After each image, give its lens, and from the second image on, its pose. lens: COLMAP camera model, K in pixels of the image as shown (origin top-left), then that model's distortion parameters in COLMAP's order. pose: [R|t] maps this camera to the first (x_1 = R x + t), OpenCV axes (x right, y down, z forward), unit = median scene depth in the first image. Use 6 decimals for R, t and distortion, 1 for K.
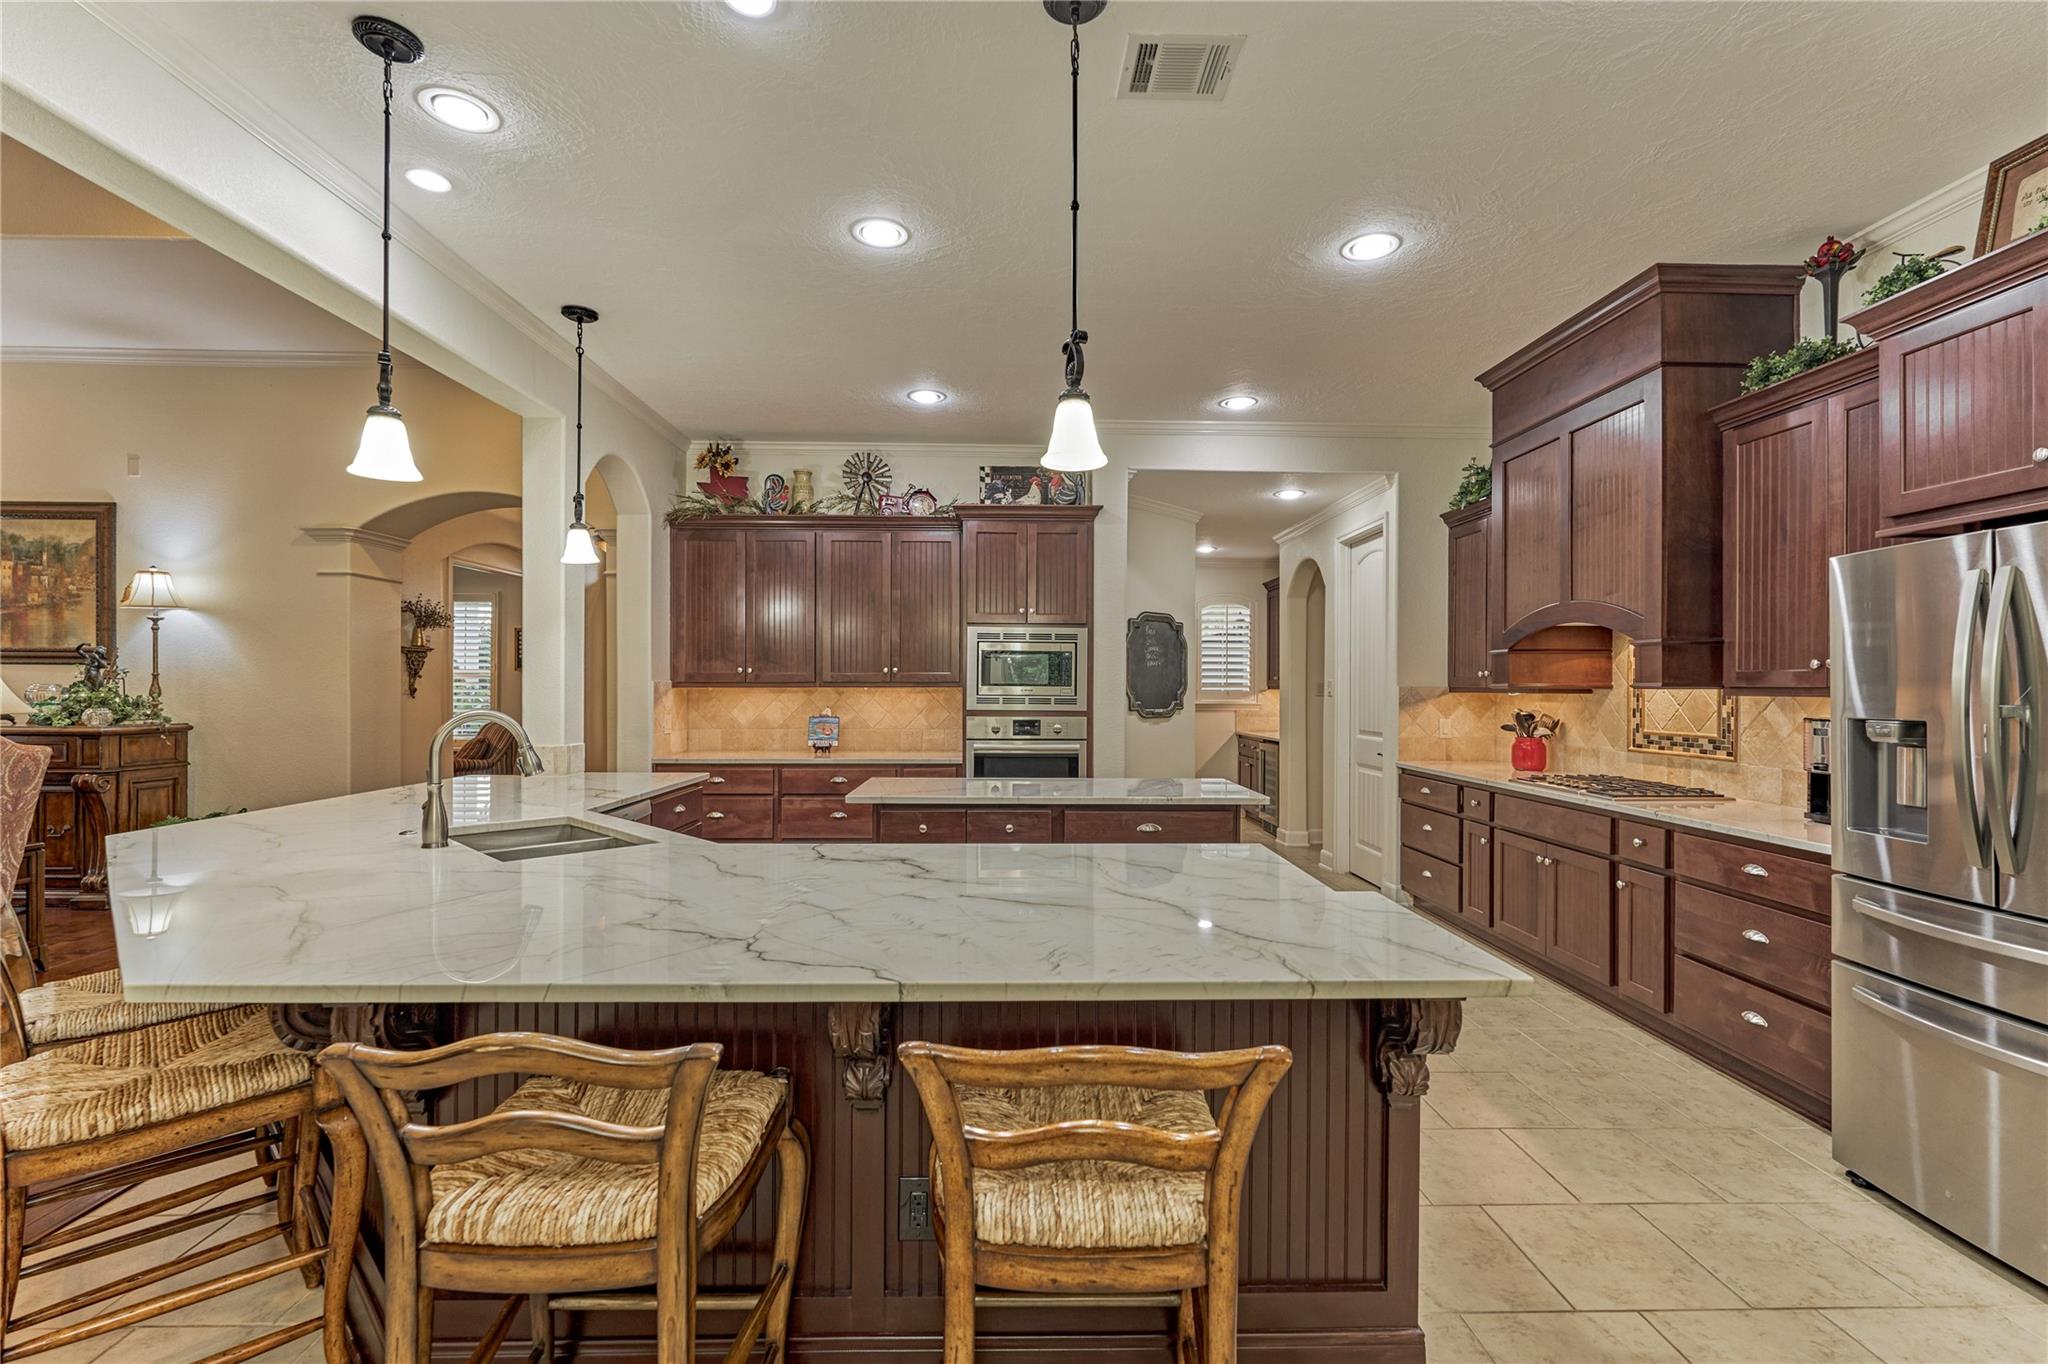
lens RADIAL K [[881.8, 0, 1037.7], [0, 881.8, 689.0], [0, 0, 1]] dist [-0.012144, 0.001035]
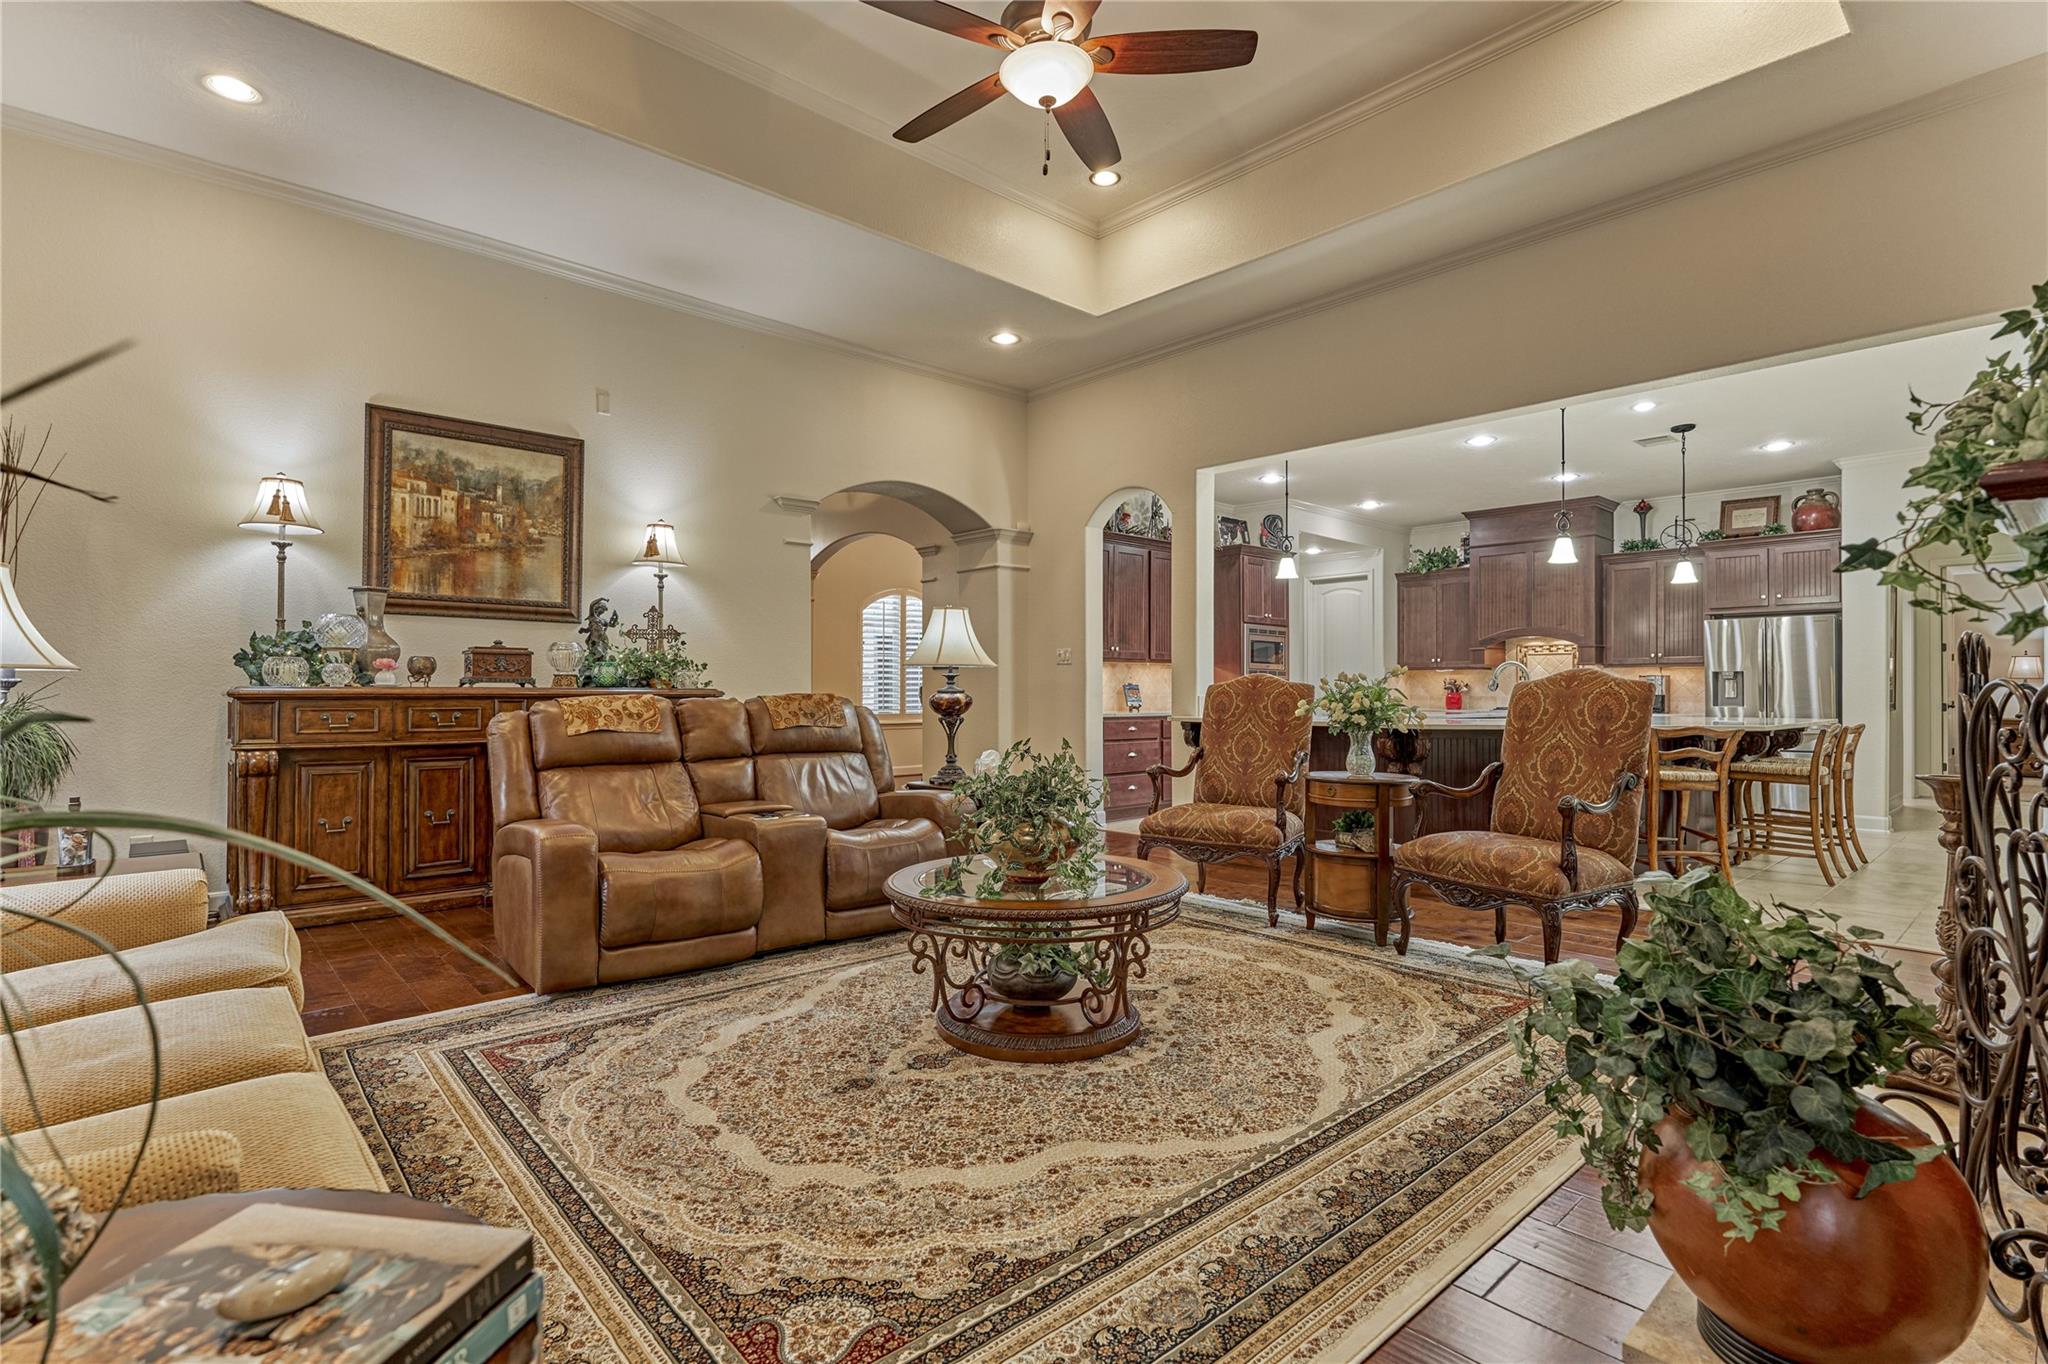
lens RADIAL K [[967.6, 0, 1020.2], [0, 967.6, 677.3], [0, 0, 1]] dist [-0.010021, 0.001411]
pose [[0.770201, 0.008162, 0.637749, -1.382173], [0.001015, 0.999901, -0.014024, 0.042493], [-0.637801, 0.011449, 0.770116, -0.037908]]
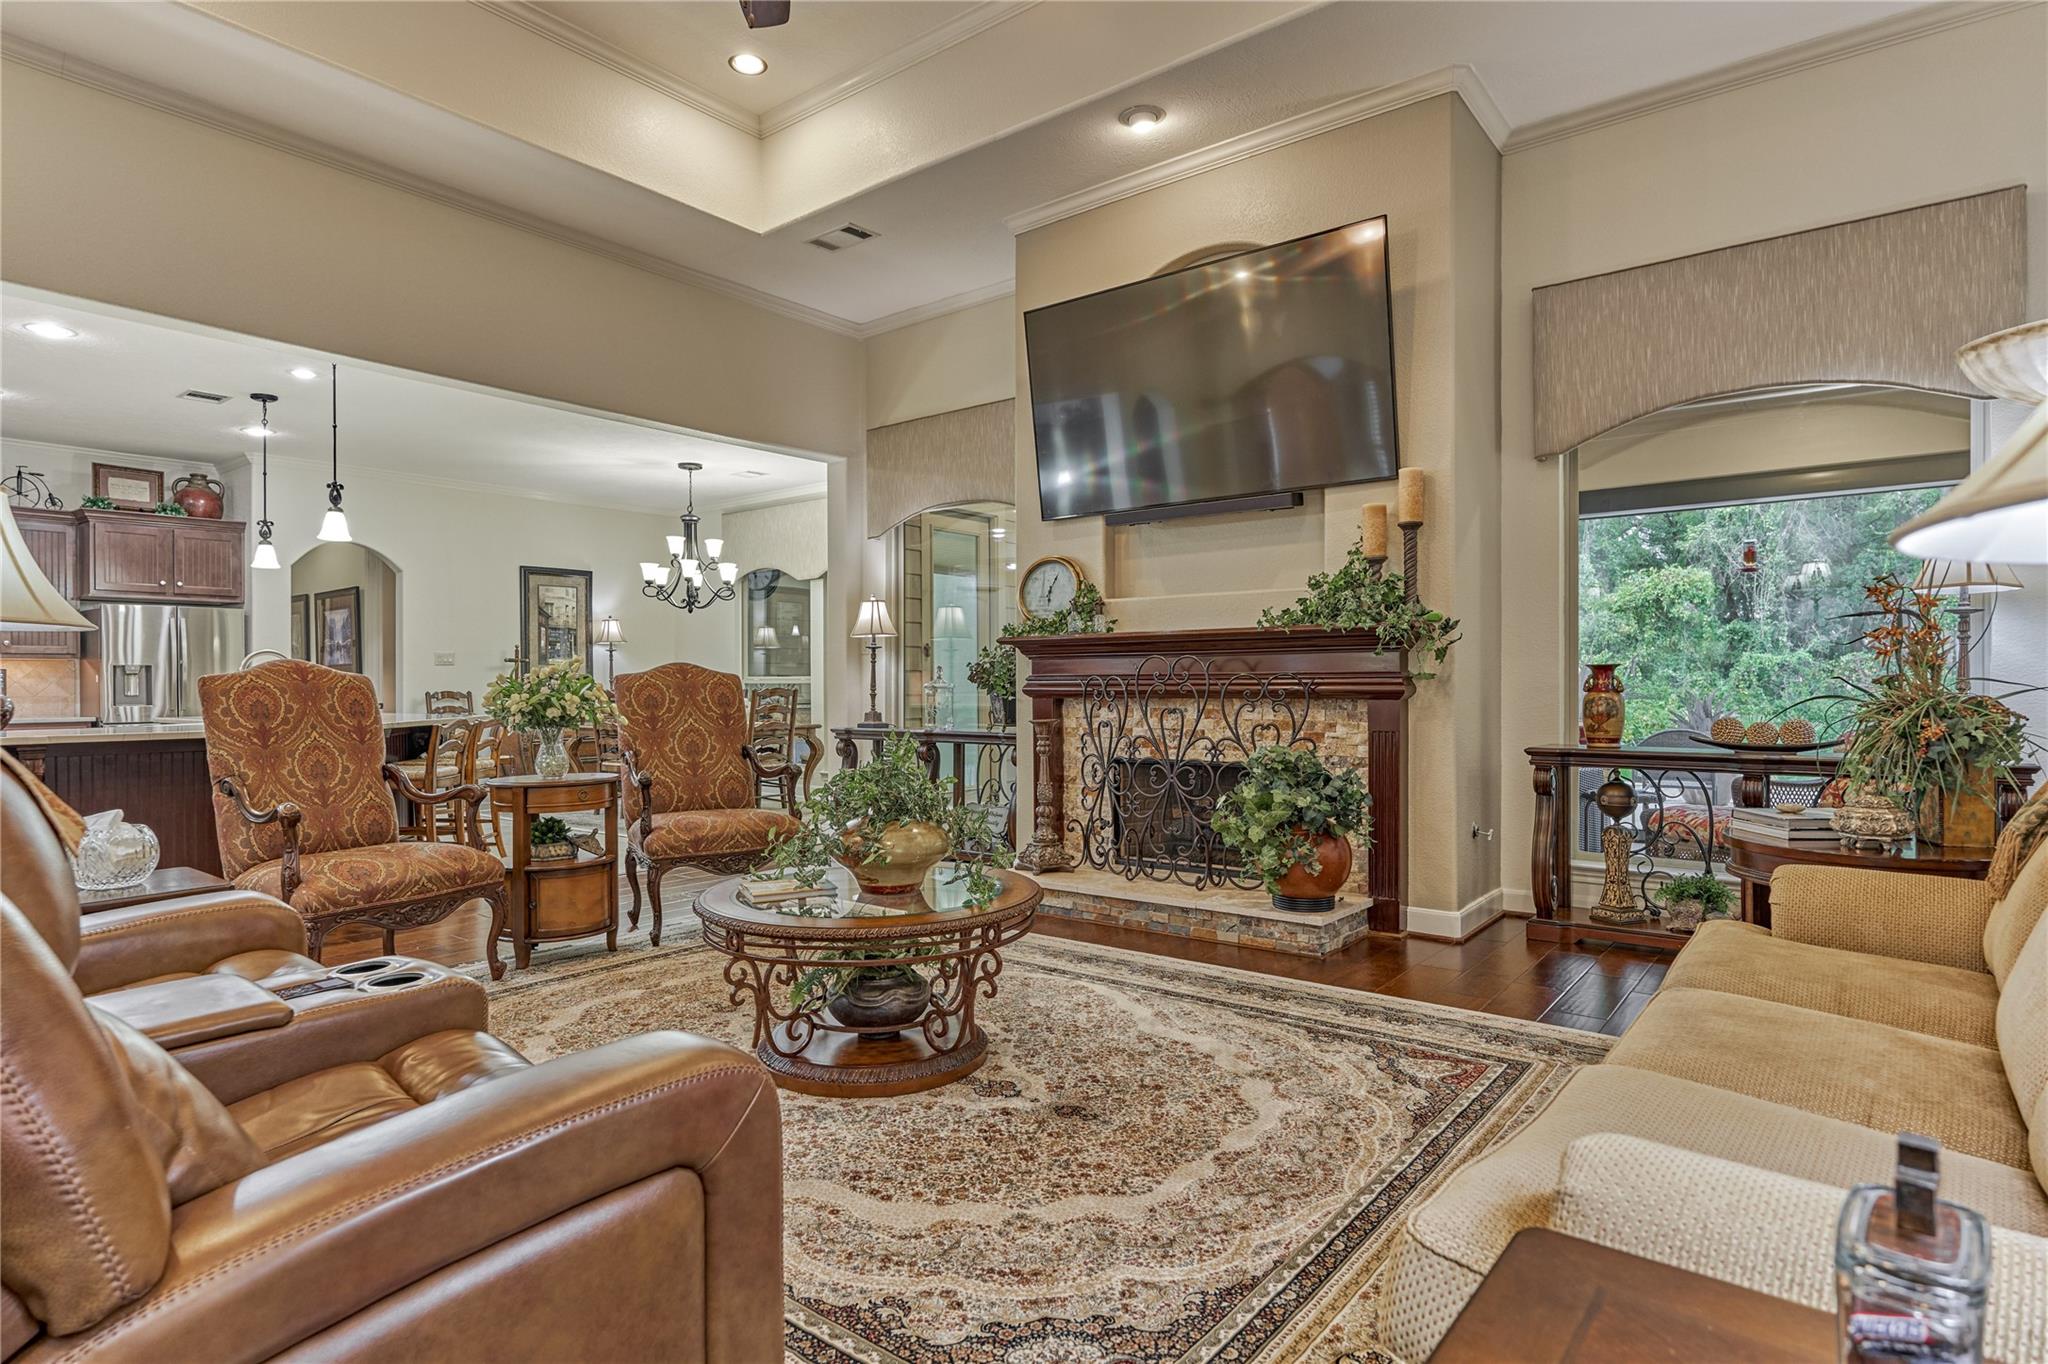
lens RADIAL K [[1095.3, 0, 1014.0], [0, 1095.3, 687.8], [0, 0, 1]] dist [-0.000764, 0.002454]
pose [[-0.752541, 0.000600, 0.658545, -1.440665], [0.008697, 0.999921, 0.009027, 0.041107], [-0.658488, 0.012521, -0.752487, 0.730337]]
